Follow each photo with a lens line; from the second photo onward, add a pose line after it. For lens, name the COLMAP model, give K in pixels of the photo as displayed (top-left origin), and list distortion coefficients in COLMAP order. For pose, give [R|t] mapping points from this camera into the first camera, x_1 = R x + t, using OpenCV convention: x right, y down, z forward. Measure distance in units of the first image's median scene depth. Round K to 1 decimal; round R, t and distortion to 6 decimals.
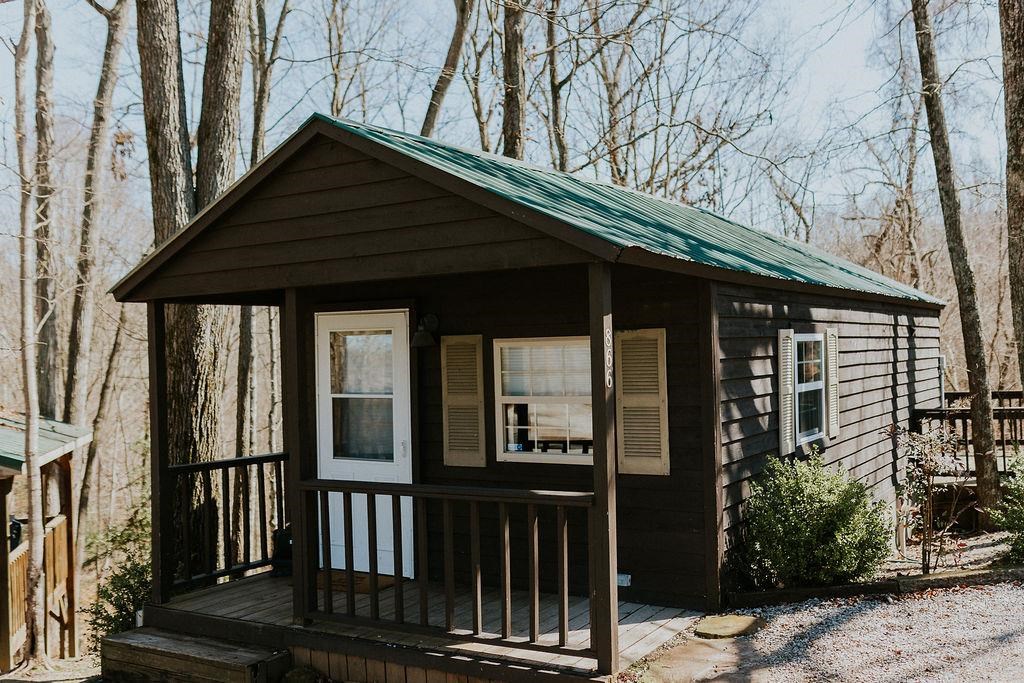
lens RADIAL K [[1005.4, 0, 512.0], [0, 1005.4, 341.5], [0, 0, 1]] dist [-0.008475, 0.002872]
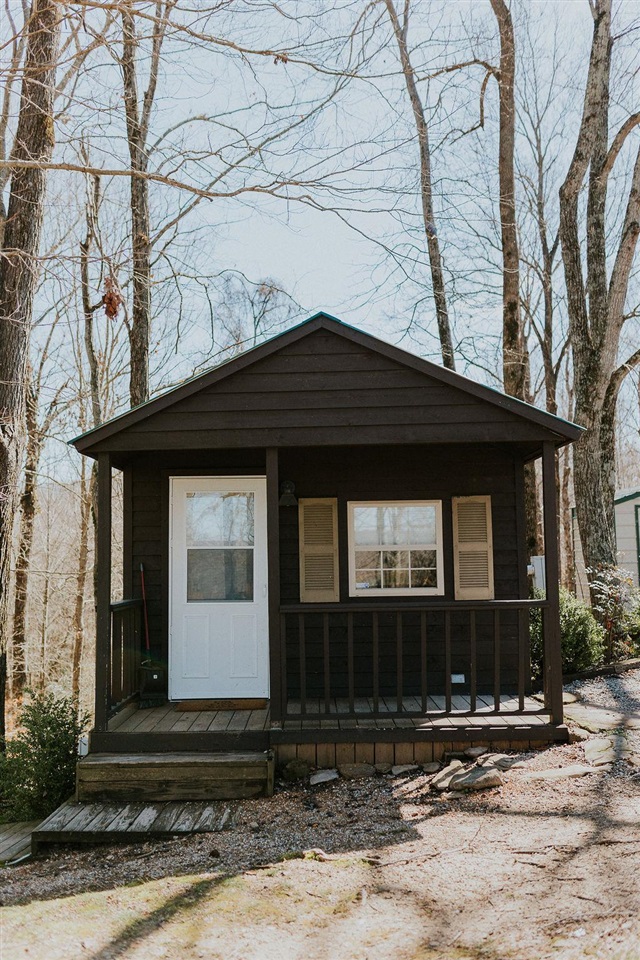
lens RADIAL K [[878.6, 0, 320.0], [0, 878.6, 480.0], [0, 0, 1]] dist [-0.003473, -0.006457]
pose [[0.866141, 0.052017, 0.497086, -0.608166], [-0.010617, 0.996260, -0.085754, 0.066913], [-0.499688, 0.068998, 0.863453, 0.041825]]
